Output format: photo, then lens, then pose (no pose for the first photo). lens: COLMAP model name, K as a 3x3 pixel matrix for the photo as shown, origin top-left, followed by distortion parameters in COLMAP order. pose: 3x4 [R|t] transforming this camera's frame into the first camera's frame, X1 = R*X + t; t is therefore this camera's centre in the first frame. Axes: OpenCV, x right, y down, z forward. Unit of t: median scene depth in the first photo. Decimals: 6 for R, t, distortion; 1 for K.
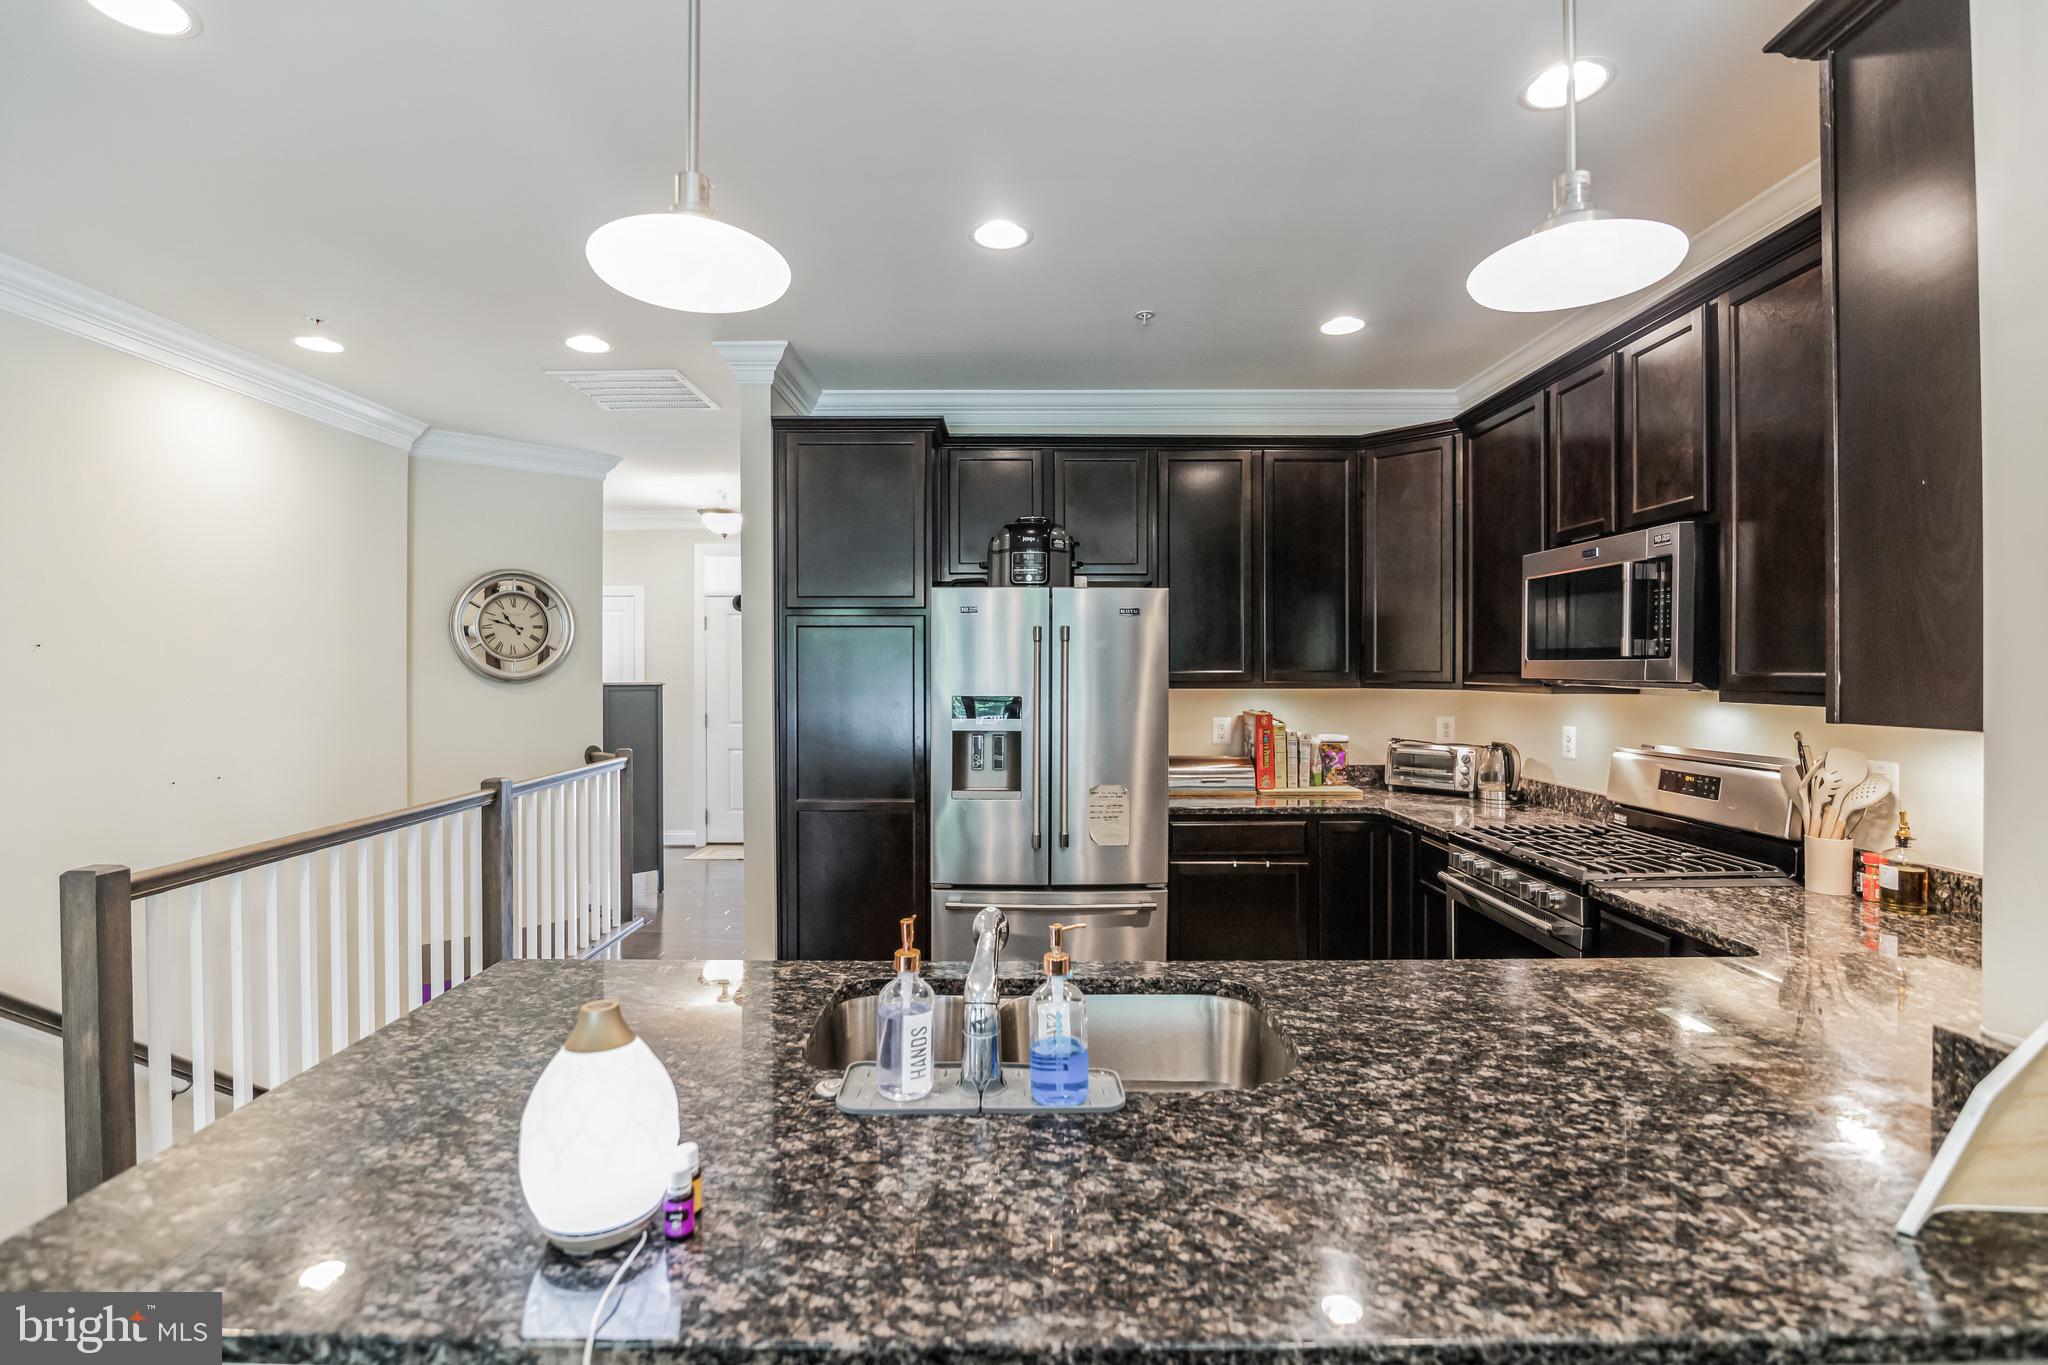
lens RADIAL K [[953.9, 0, 1006.8], [0, 953.9, 677.2], [0, 0, 1]] dist [-0.036475, -0.000428]
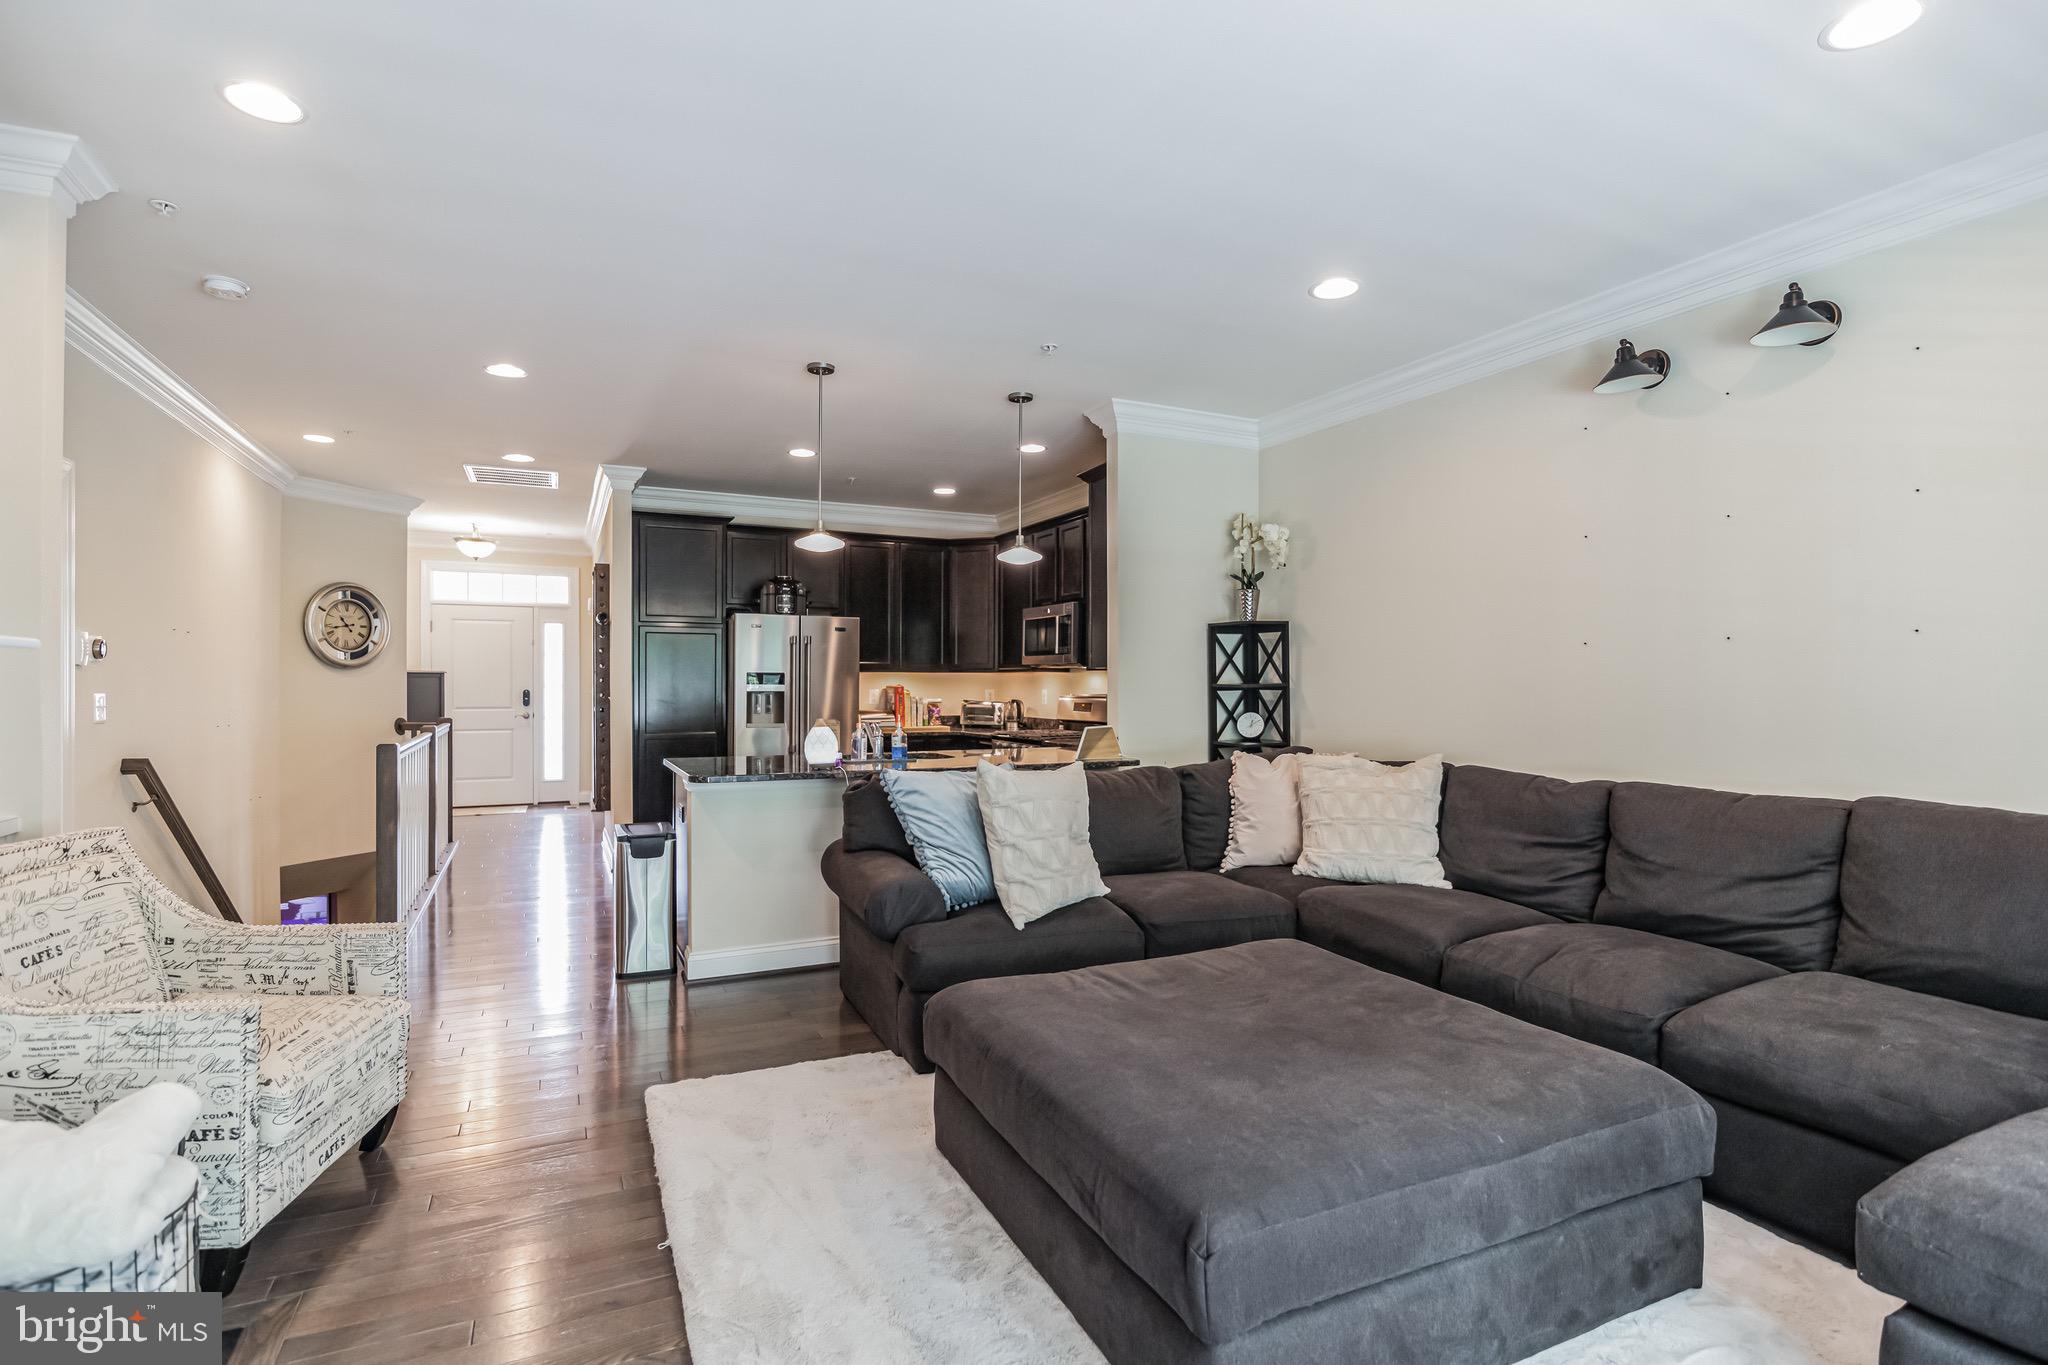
lens RADIAL K [[953.9, 0, 1006.8], [0, 953.9, 677.2], [0, 0, 1]] dist [-0.036475, -0.000428]
pose [[0.898960, 0.006183, 0.437987, -0.375376], [-0.000276, 0.999908, -0.013550, 0.048979], [-0.438031, 0.012061, 0.898879, -0.801602]]
